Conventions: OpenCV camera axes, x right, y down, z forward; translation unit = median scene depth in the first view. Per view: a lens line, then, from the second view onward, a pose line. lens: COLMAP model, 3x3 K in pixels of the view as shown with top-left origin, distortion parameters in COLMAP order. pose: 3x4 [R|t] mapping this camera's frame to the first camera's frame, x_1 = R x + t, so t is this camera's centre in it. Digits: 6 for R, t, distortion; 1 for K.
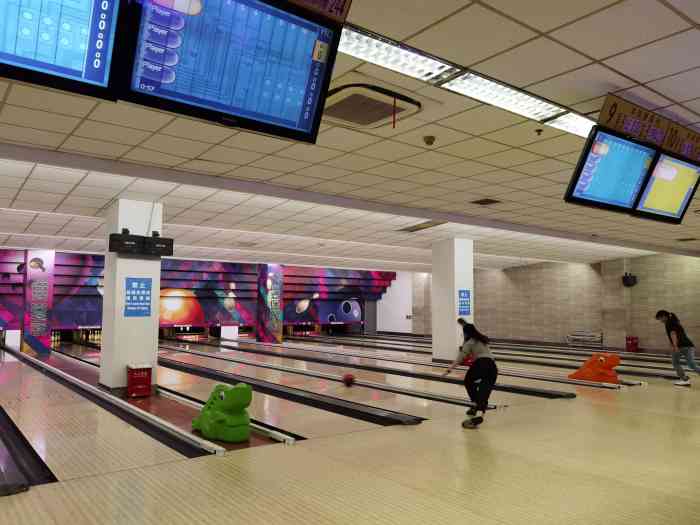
lens RADIAL K [[558.7, 0, 349.5], [0, 558.7, 262.2], [0, 0, 1]] dist [0.006860, 0.000919]
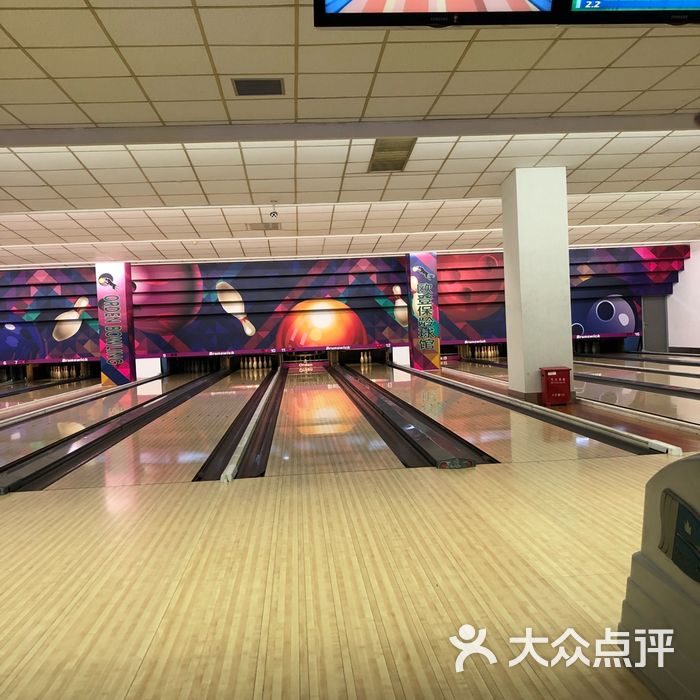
lens RADIAL K [[755.9, 0, 351.2], [0, 755.9, 350.3], [0, 0, 1]] dist [0.093636, 0.000000]
pose [[0.840892, -0.031664, -0.540276, 0.266392], [0.092447, 0.992019, 0.085746, 0.031384], [0.533249, -0.122050, 0.837108, 0.160918]]
